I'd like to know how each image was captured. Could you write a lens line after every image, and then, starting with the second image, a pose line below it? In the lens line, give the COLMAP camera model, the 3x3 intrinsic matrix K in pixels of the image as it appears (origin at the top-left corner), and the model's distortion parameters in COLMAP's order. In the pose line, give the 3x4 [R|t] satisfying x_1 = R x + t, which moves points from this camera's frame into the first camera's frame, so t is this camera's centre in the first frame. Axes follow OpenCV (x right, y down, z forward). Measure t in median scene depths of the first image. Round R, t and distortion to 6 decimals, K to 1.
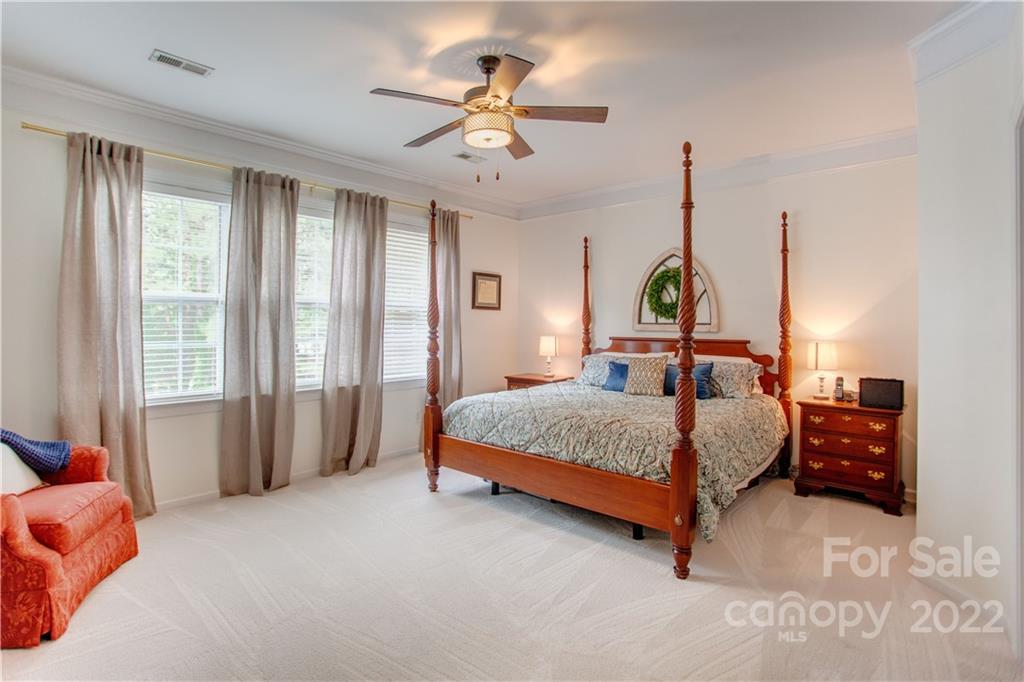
lens RADIAL K [[541.9, 0, 510.1], [0, 541.9, 335.2], [0, 0, 1]] dist [-0.001041, -0.000082]
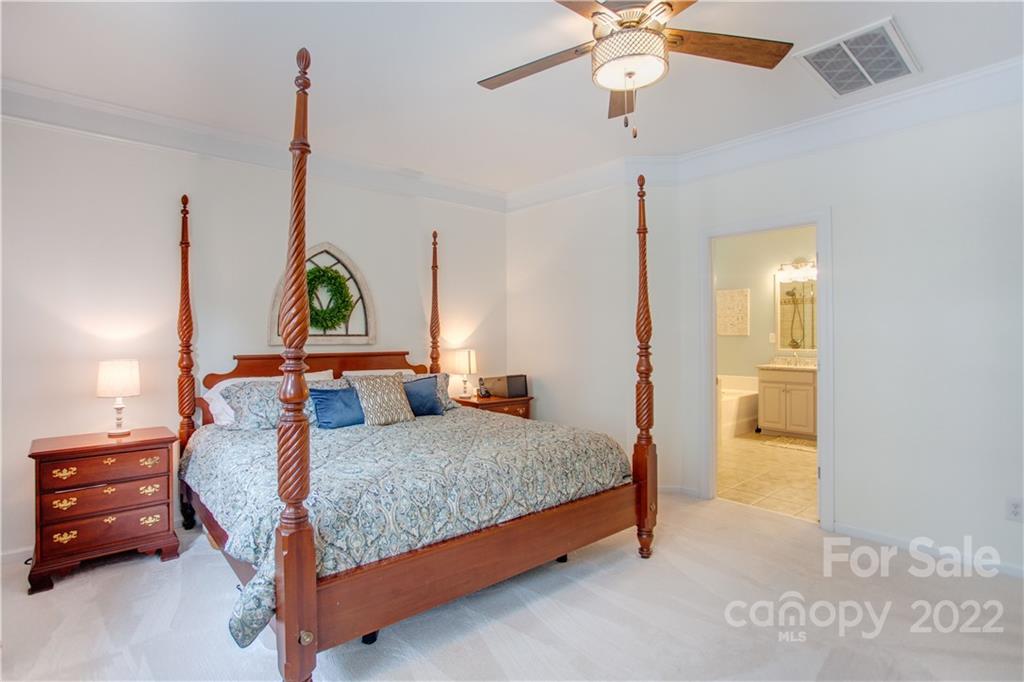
lens RADIAL K [[503.7, 0, 518.6], [0, 503.7, 338.5], [0, 0, 1]] dist [-0.061182, 0.025029]
pose [[0.121570, -0.008433, 0.992547, -0.467955], [0.027118, 0.999619, 0.005172, -0.014183], [-0.992212, 0.026287, 0.121752, 0.712323]]
